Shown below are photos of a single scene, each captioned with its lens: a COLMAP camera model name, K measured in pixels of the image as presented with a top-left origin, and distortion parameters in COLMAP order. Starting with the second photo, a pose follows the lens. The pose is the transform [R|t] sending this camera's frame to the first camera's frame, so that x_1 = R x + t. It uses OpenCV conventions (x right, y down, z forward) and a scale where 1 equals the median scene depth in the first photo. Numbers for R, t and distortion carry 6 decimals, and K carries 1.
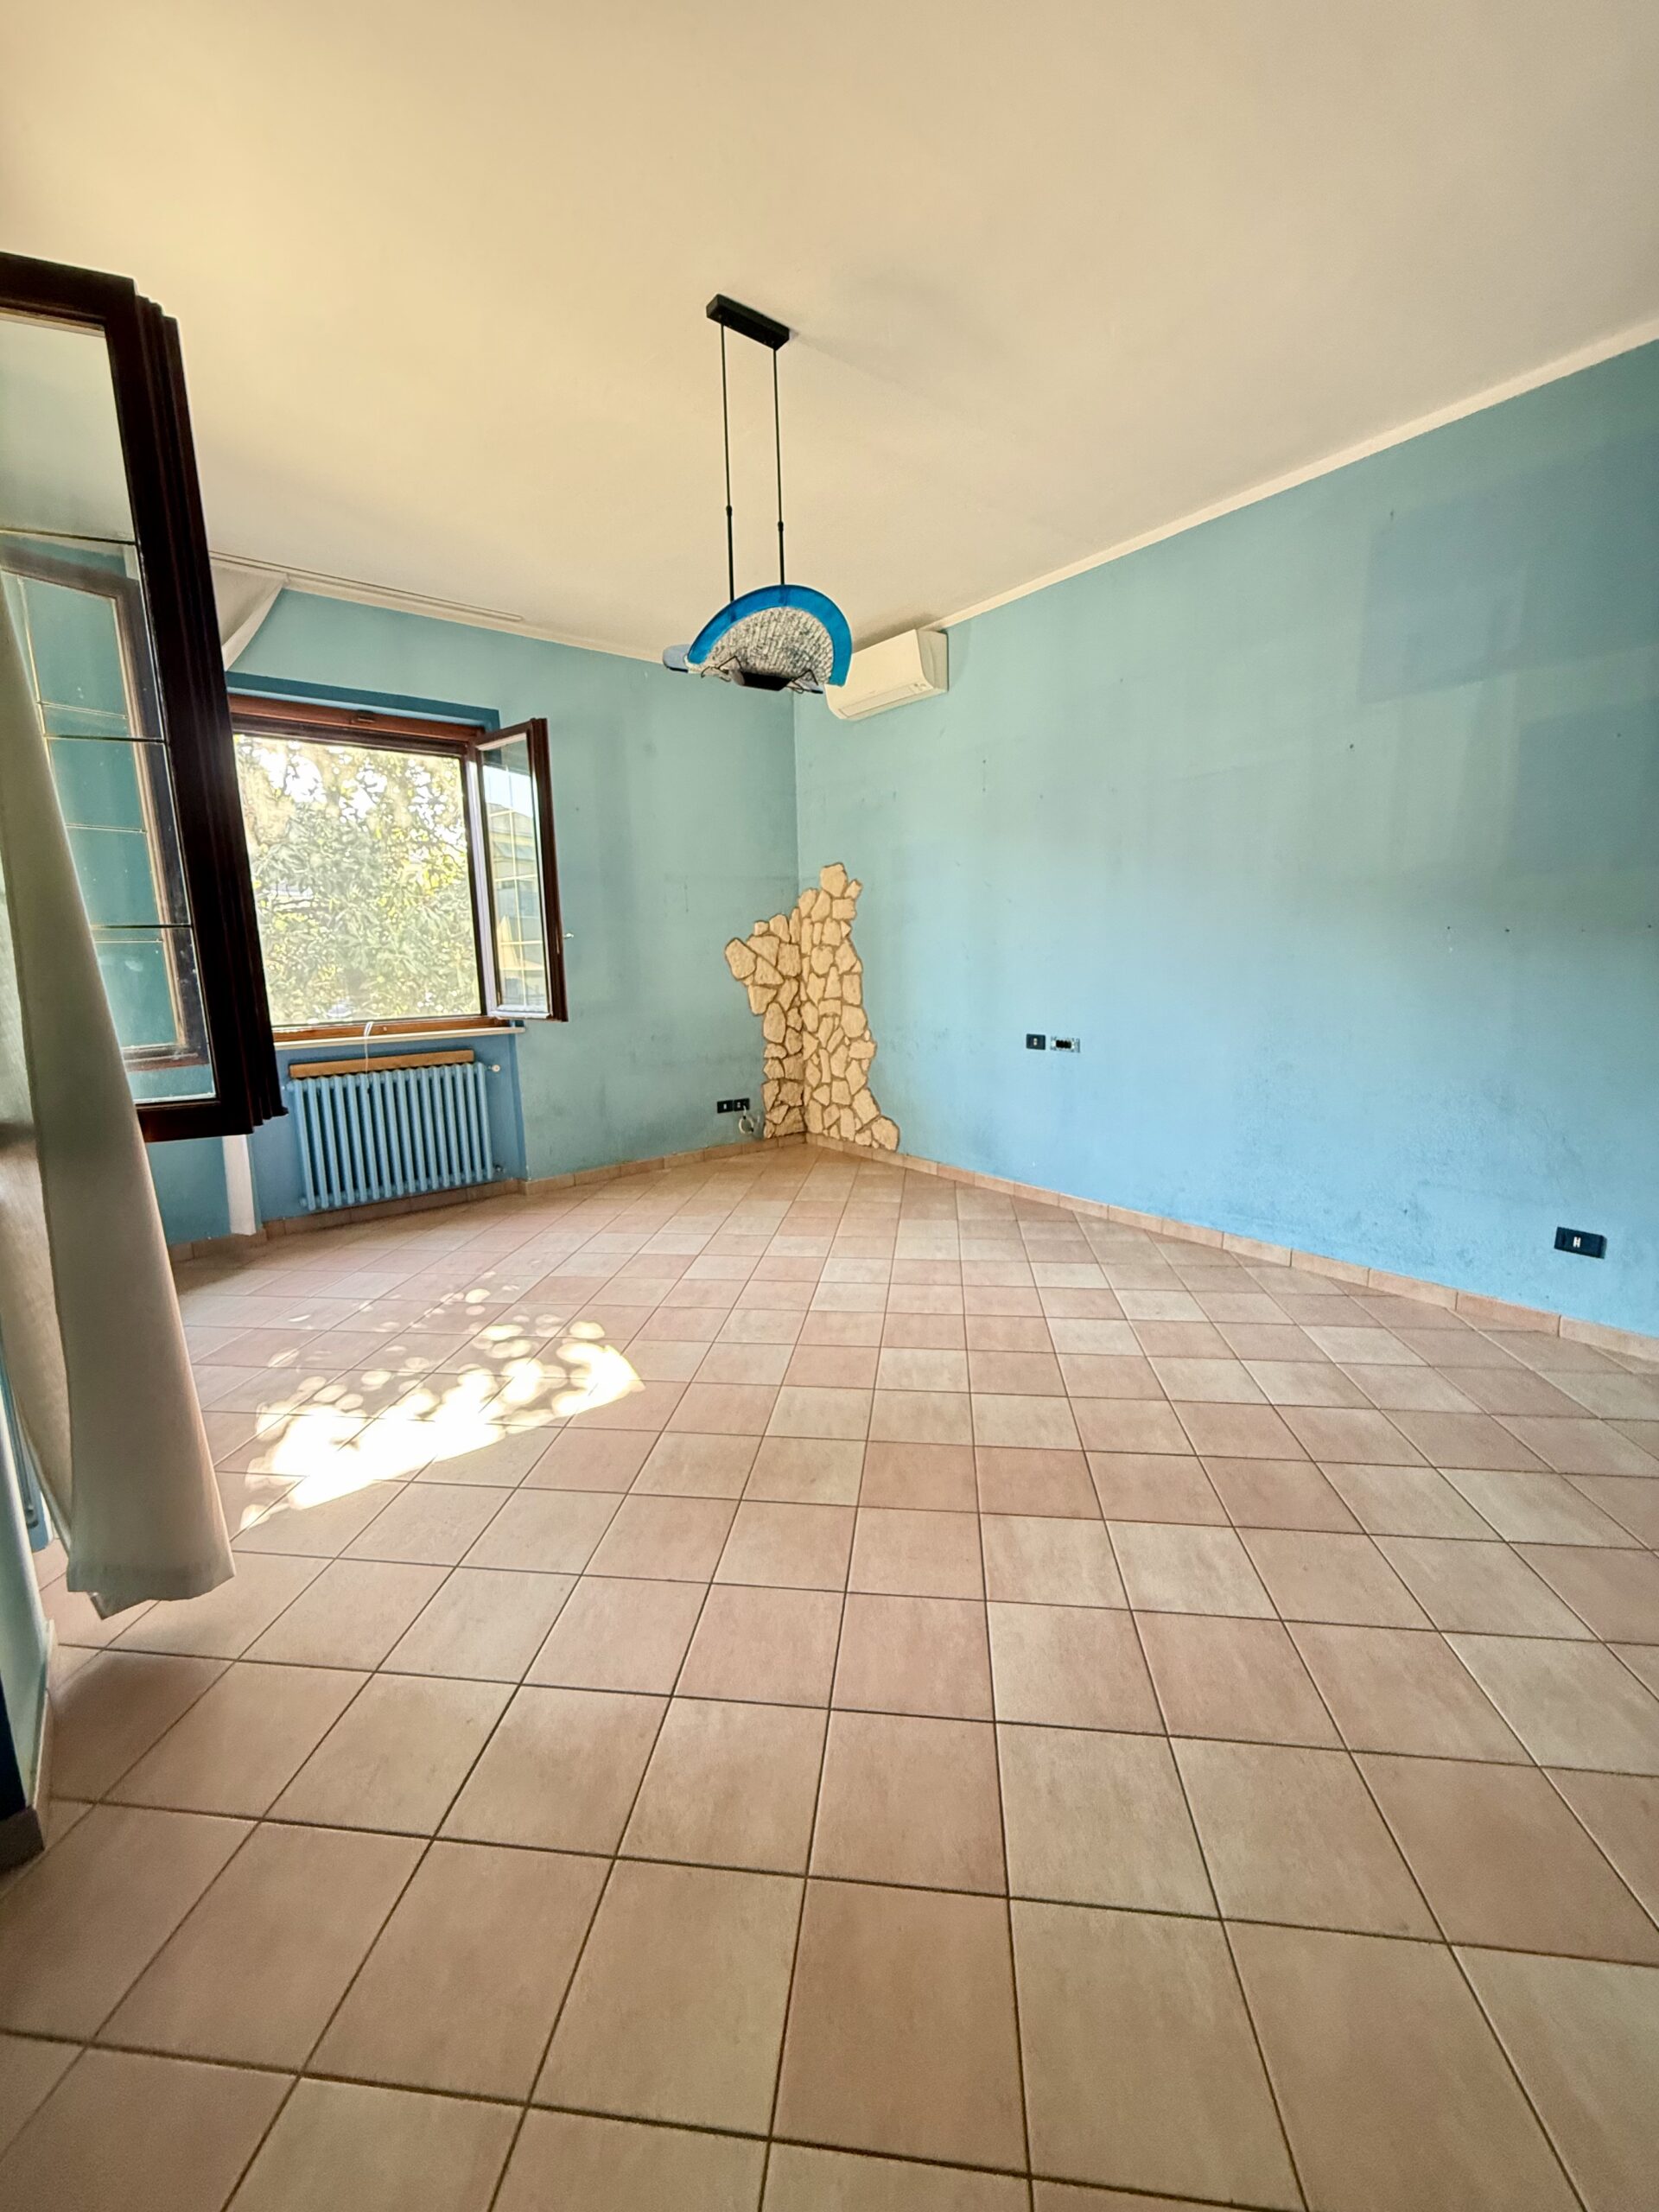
lens RADIAL K [[883.6, 0, 829.4], [0, 883.6, 1096.8], [0, 0, 1]] dist [-0.001966, 0.000085]
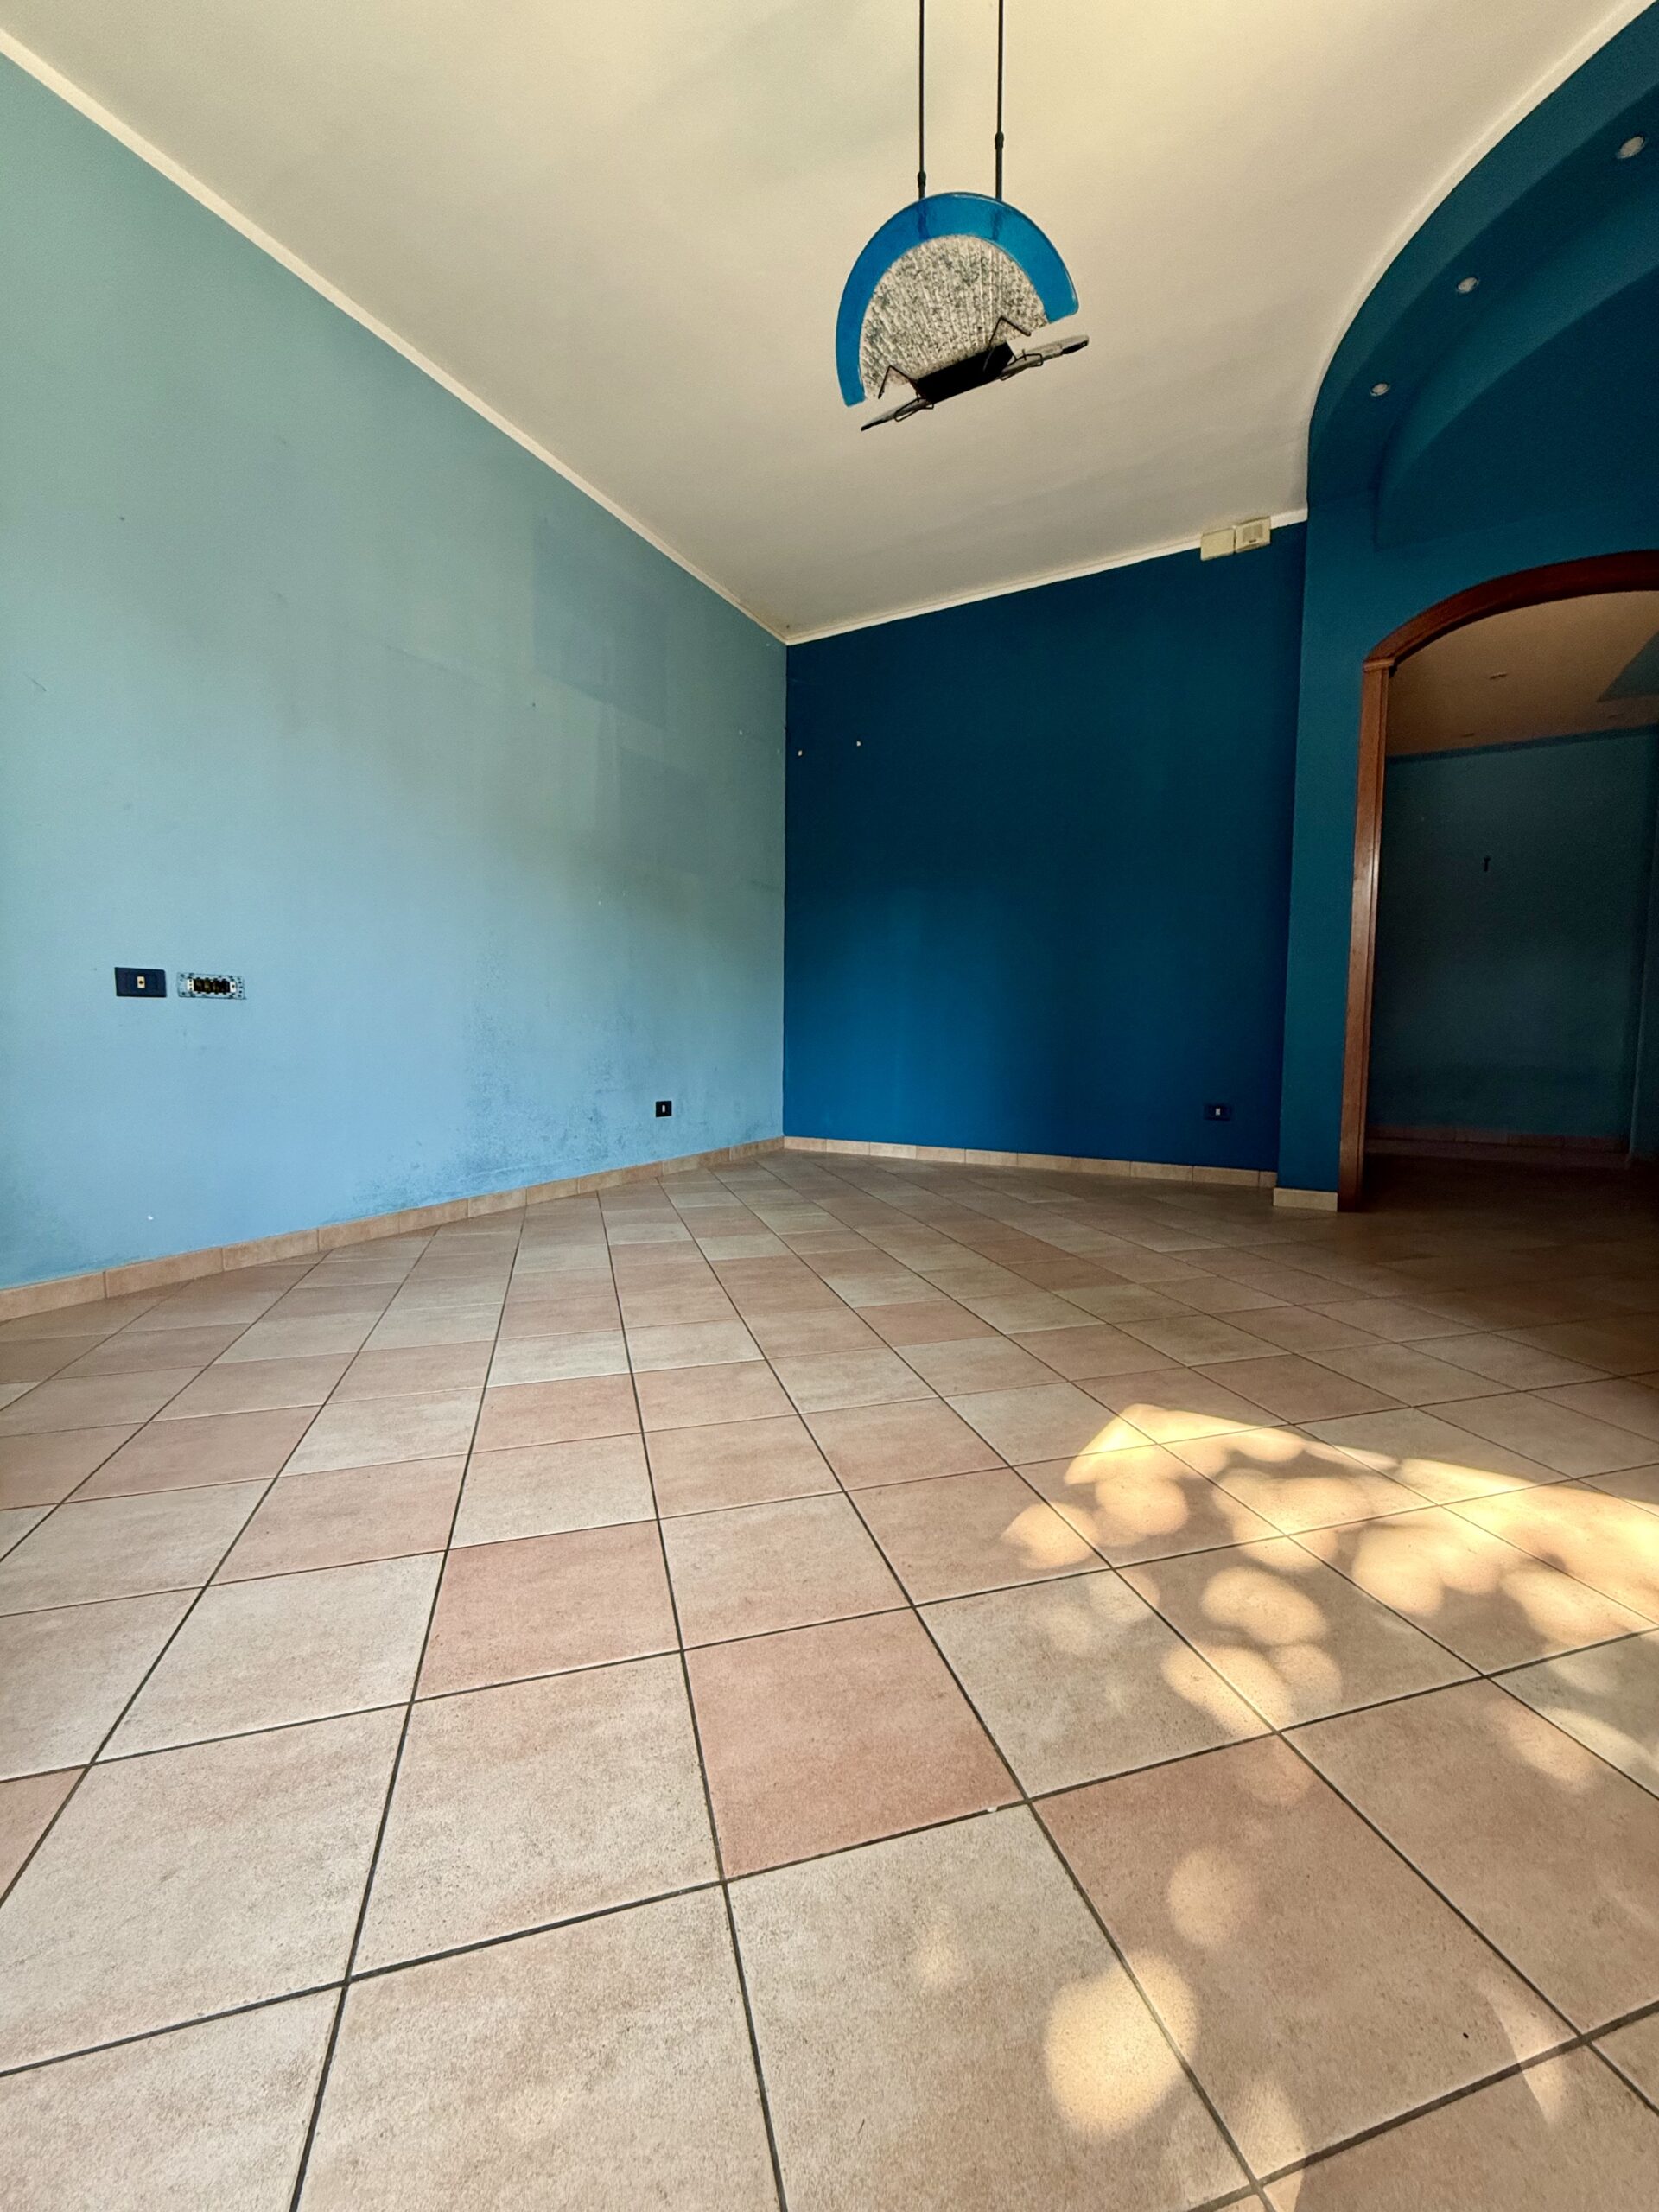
lens RADIAL K [[880.2, 0, 820.1], [0, 880.2, 1096.6], [0, 0, 1]] dist [-0.000284, -0.000032]
pose [[-0.392048, -0.048794, 0.918650, -0.400591], [0.153740, 0.981074, 0.117720, 0.004715], [-0.907008, 0.187385, -0.377126, 0.820617]]
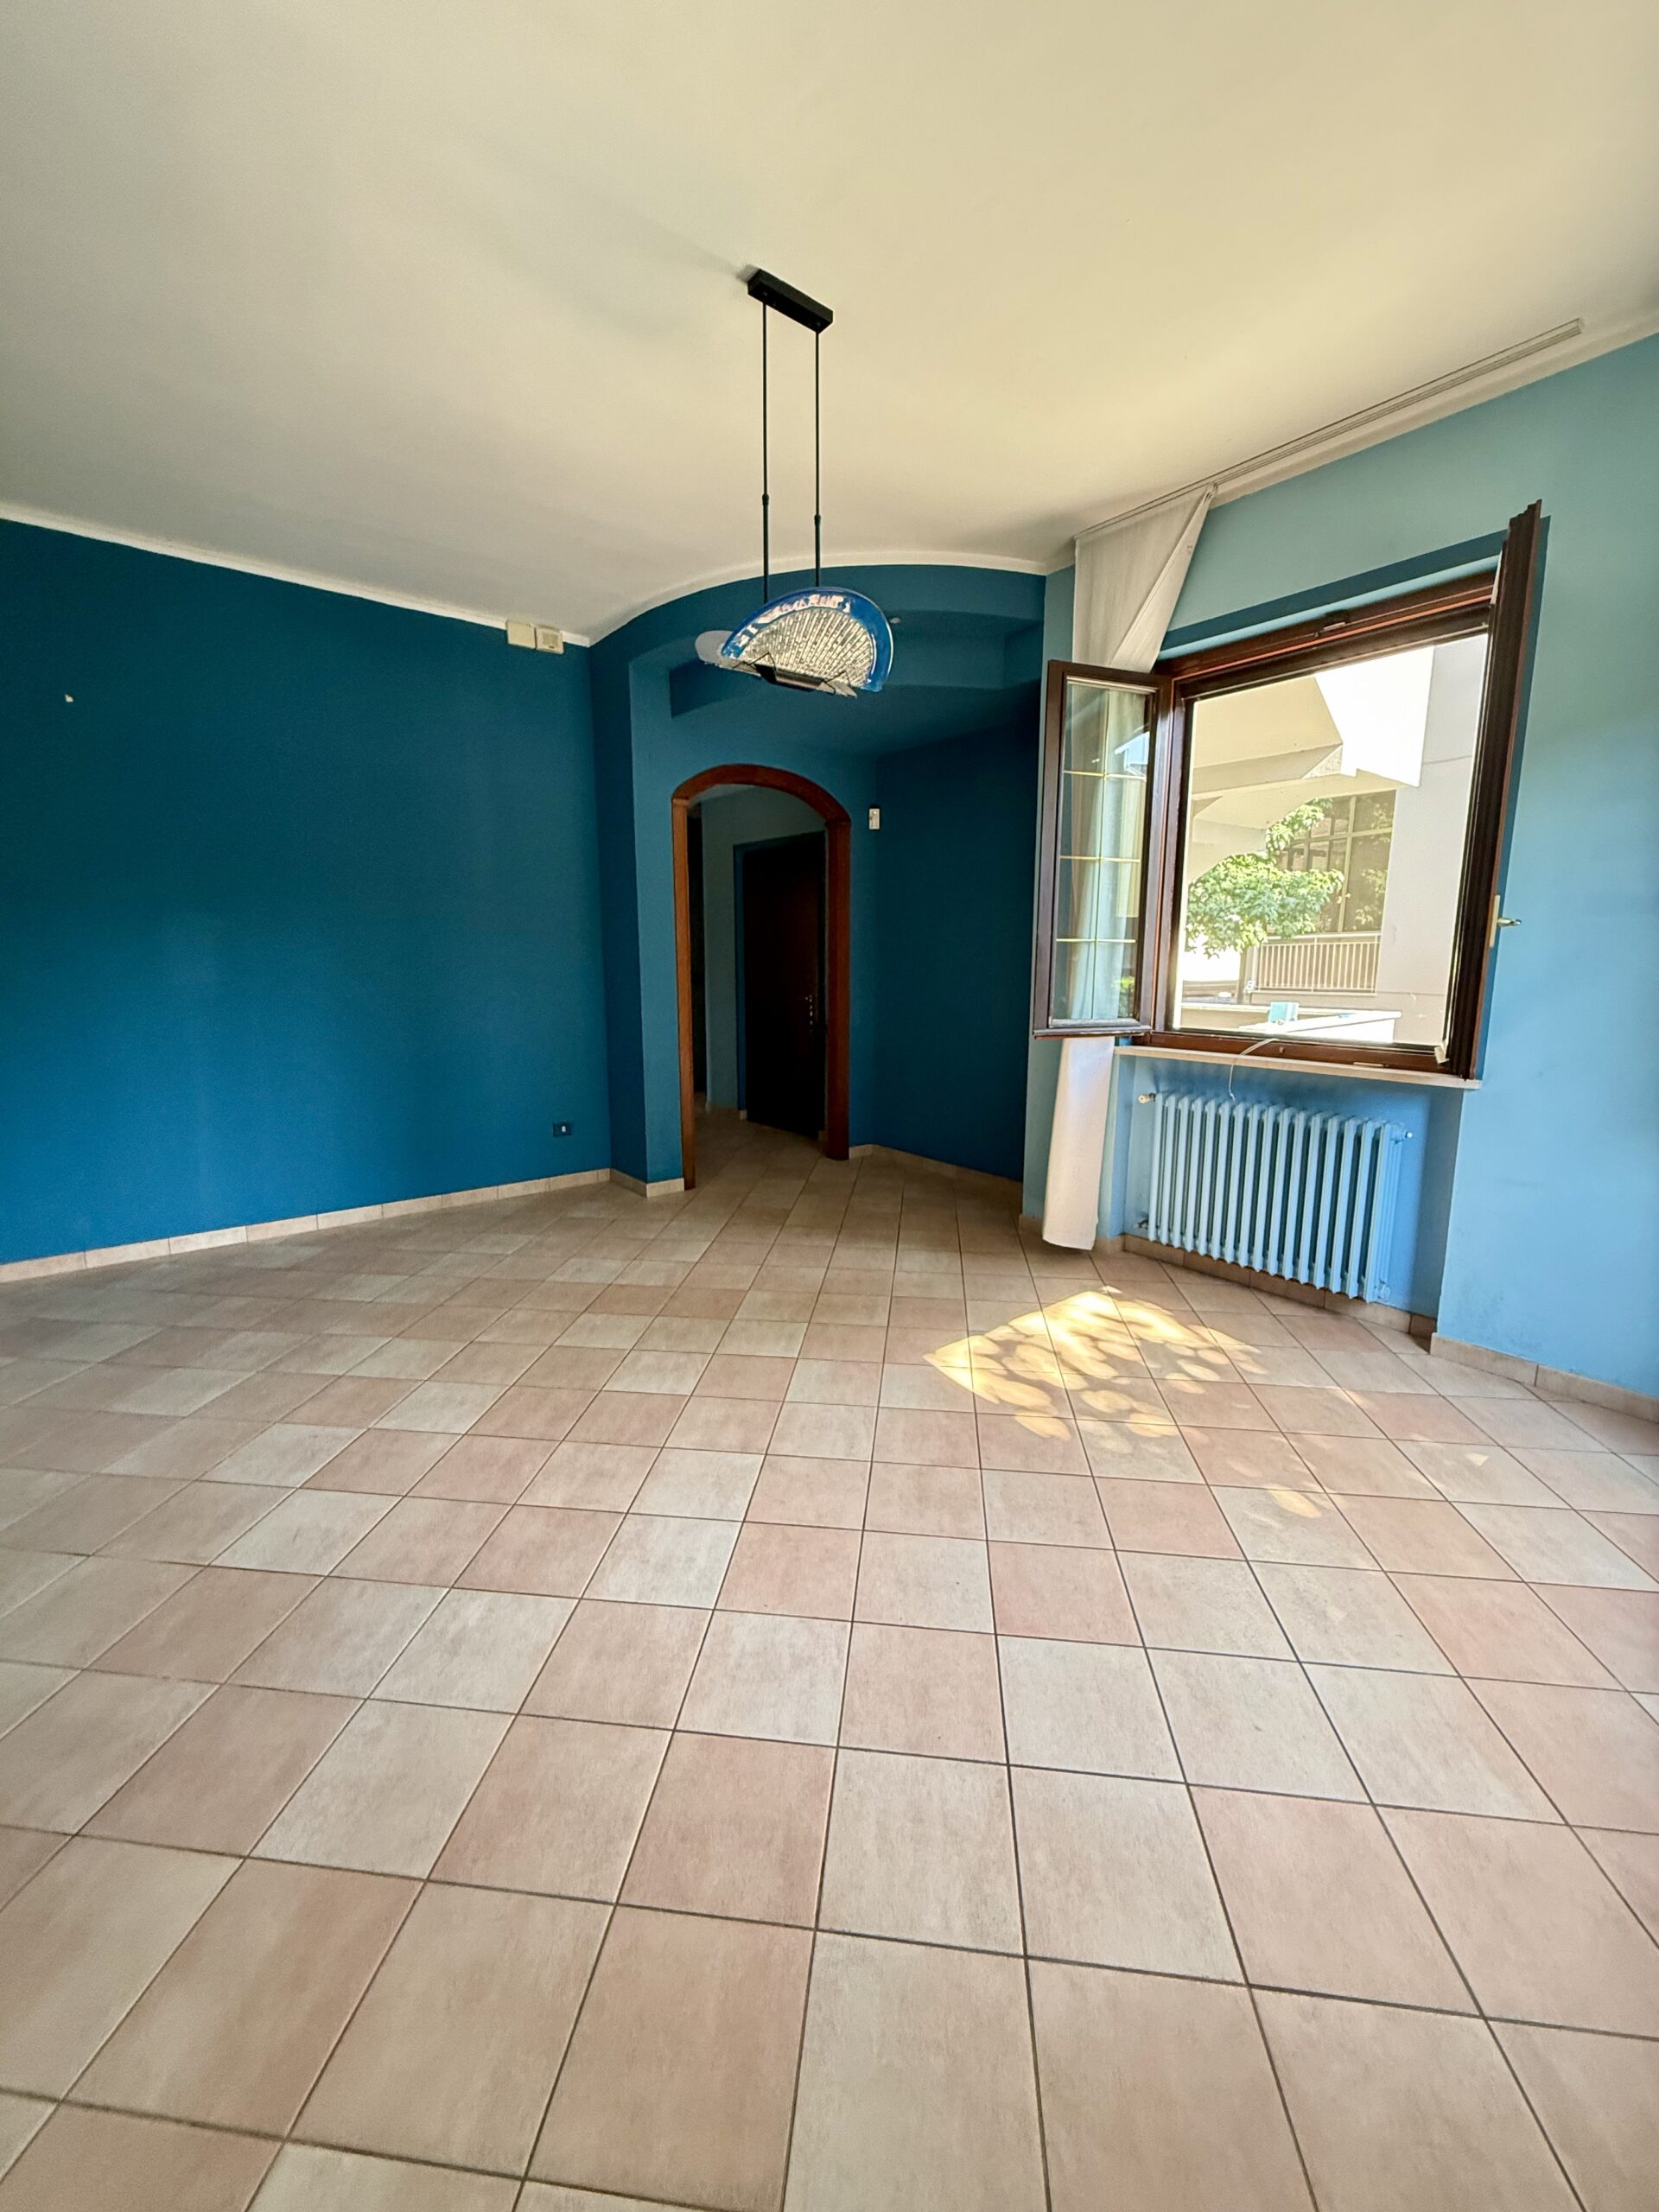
lens RADIAL K [[883.6, 0, 829.4], [0, 883.6, 1096.8], [0, 0, 1]] dist [-0.001966, 0.000085]
pose [[-0.999775, 0.021160, -0.001461, -0.058016], [0.019563, 0.946558, 0.321939, -0.191455], [0.008195, 0.321838, -0.946759, 1.130851]]
